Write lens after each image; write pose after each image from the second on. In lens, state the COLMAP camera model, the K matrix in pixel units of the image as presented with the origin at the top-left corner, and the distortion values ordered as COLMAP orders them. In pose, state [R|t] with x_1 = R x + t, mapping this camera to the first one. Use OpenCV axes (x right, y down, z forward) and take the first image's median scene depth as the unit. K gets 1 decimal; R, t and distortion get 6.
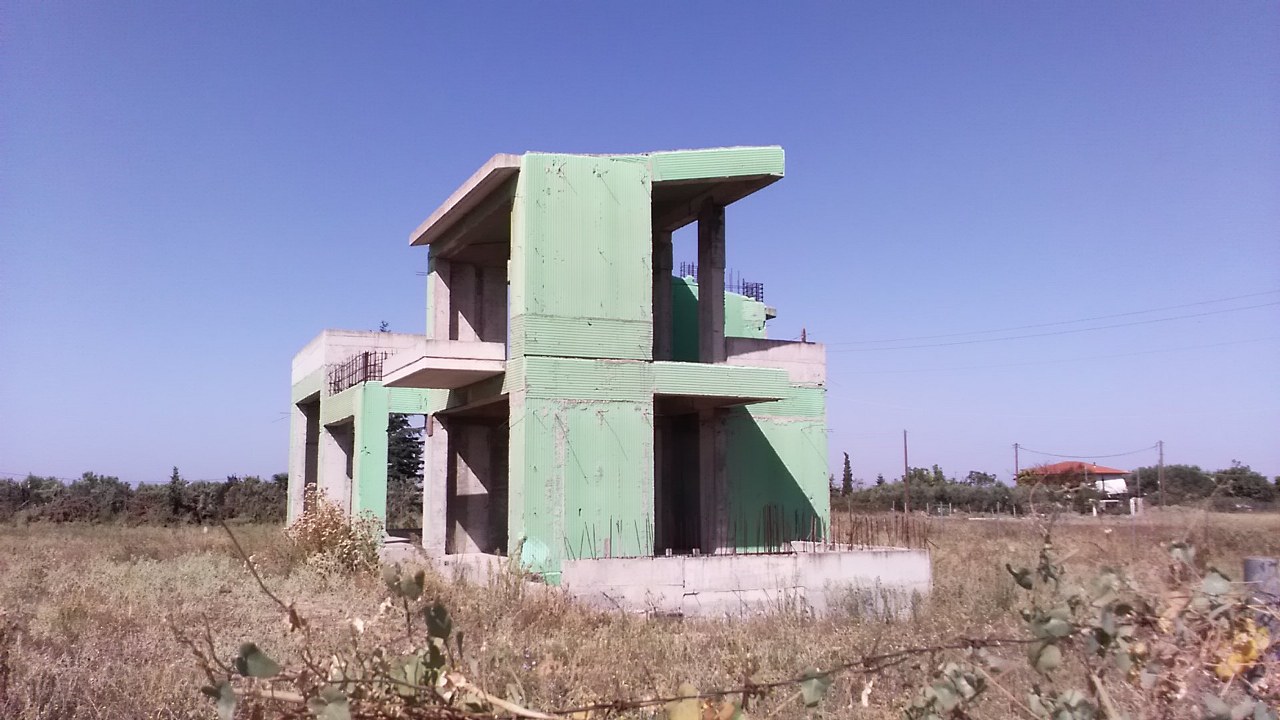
lens RADIAL K [[1045.6, 0, 638.6], [0, 1045.6, 360.7], [0, 0, 1]] dist [0.055117, -0.122659]
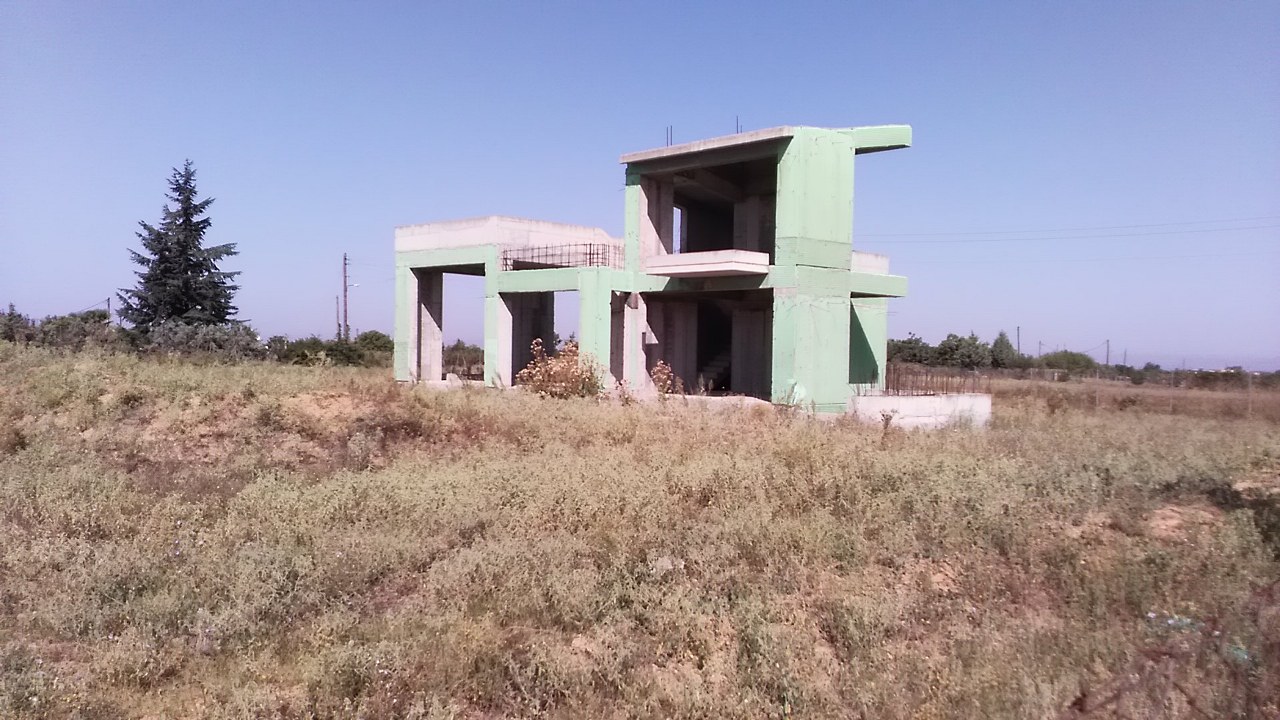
lens RADIAL K [[1045.6, 0, 661.6], [0, 1045.6, 367.0], [0, 0, 1]] dist [0.055117, -0.122659]
pose [[0.947253, 0.024703, 0.319534, -0.684047], [-0.070544, 0.988643, 0.132695, -0.040318], [-0.312627, -0.148237, 0.938238, -0.342916]]
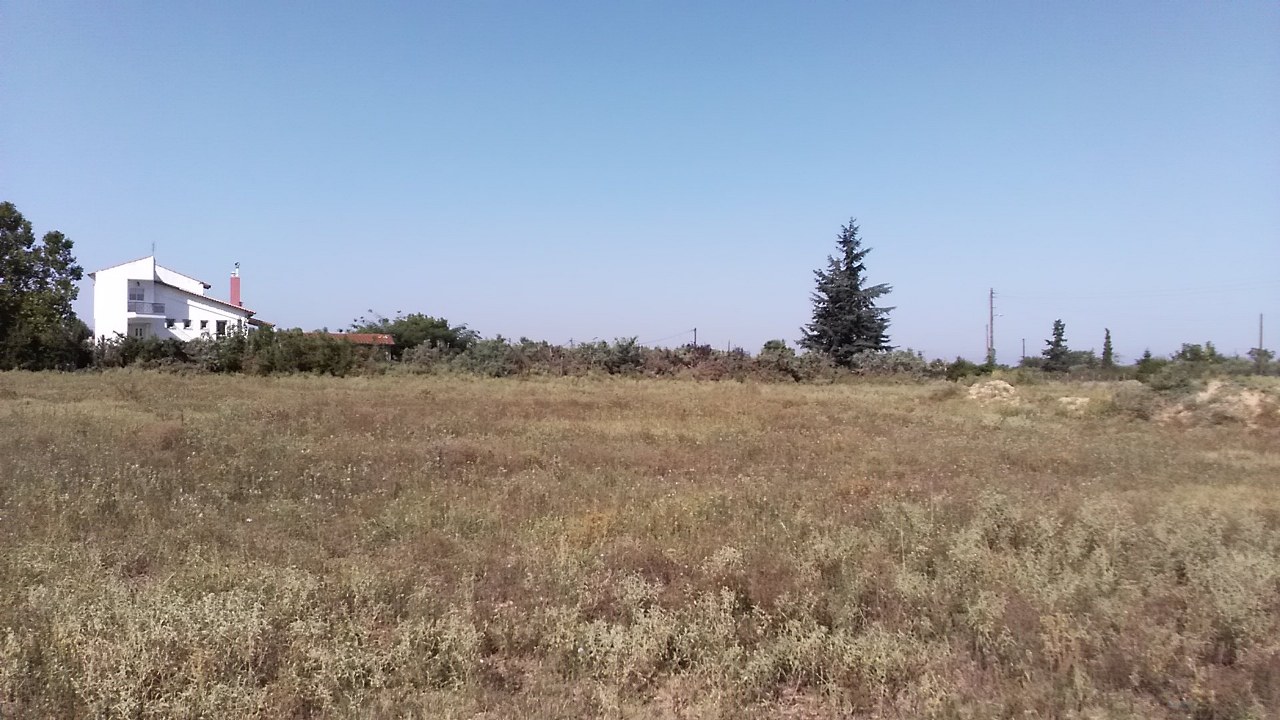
lens RADIAL K [[1045.6, 0, 634.3], [0, 1045.6, 366.0], [0, 0, 1]] dist [0.055117, -0.122659]
pose [[0.999103, 0.017789, -0.038418, -1.744638], [-0.012508, 0.990962, 0.133561, -0.103508], [0.040447, -0.132961, 0.990296, -0.828745]]
